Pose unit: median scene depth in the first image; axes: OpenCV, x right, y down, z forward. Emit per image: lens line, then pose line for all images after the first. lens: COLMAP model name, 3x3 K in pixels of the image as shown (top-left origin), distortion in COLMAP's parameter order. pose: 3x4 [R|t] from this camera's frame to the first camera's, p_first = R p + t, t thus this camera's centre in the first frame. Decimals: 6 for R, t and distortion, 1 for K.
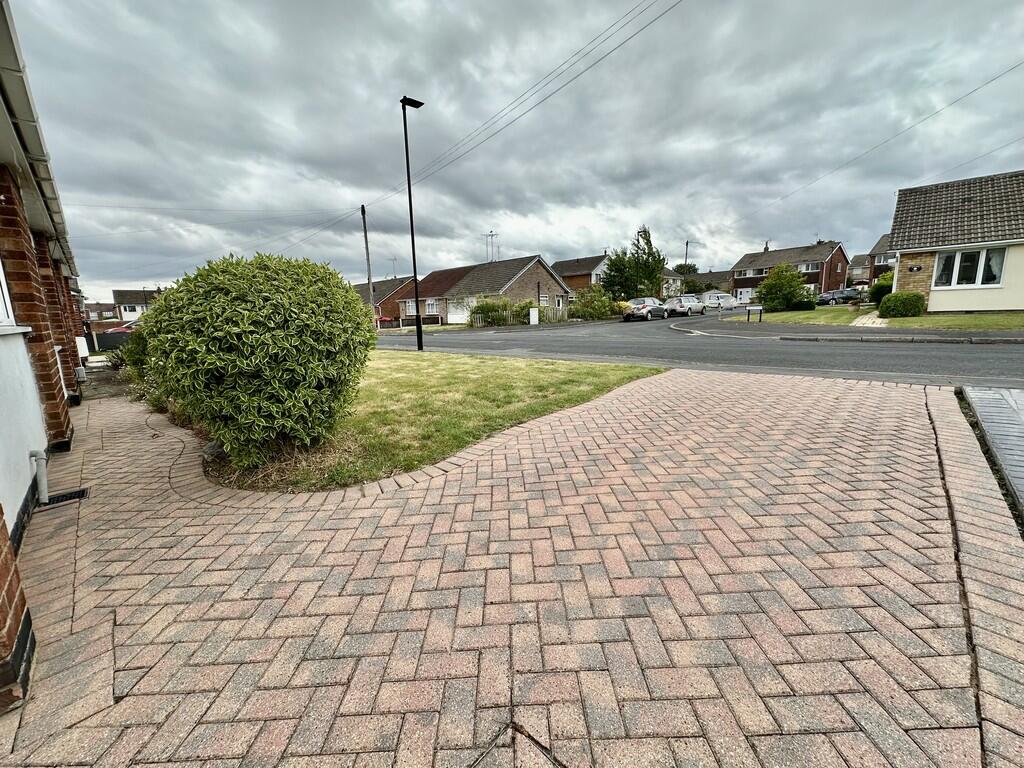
lens RADIAL K [[407.6, 0, 510.8], [0, 407.6, 382.5], [0, 0, 1]] dist [-0.001458, 0.000274]
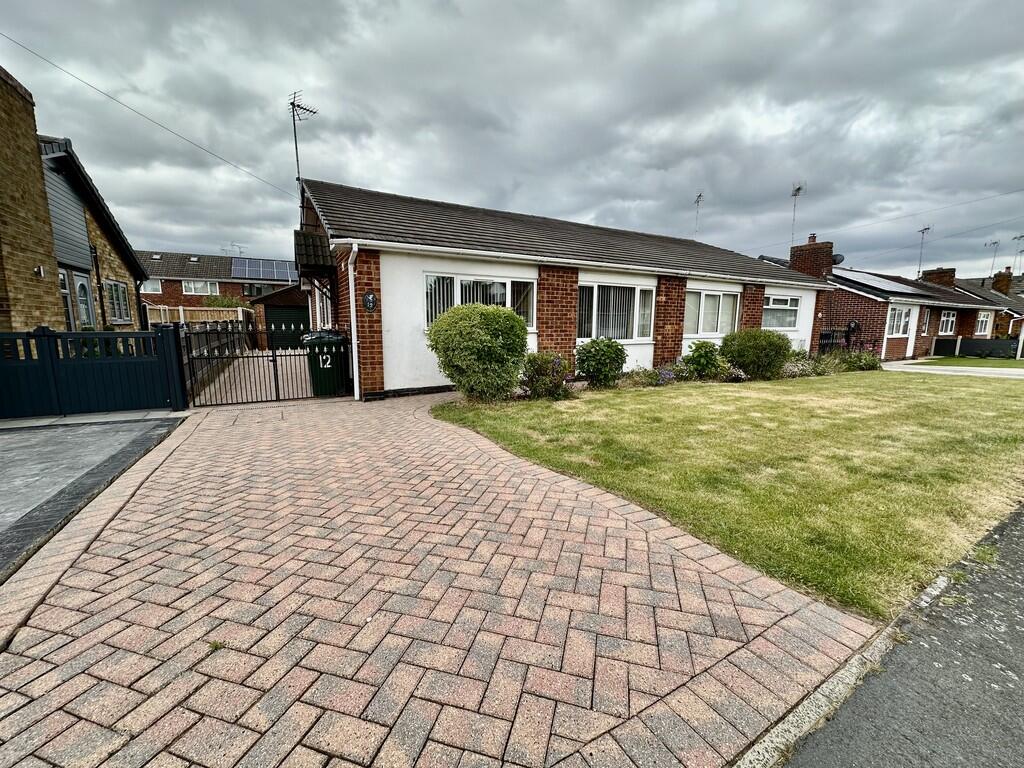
lens RADIAL K [[407.6, 0, 510.8], [0, 407.6, 382.5], [0, 0, 1]] dist [-0.001458, 0.000274]
pose [[-0.279781, 0.168692, -0.945127, 1.547985], [-0.159468, 0.962601, 0.219018, -0.441937], [0.946727, 0.211994, -0.242416, 1.931900]]
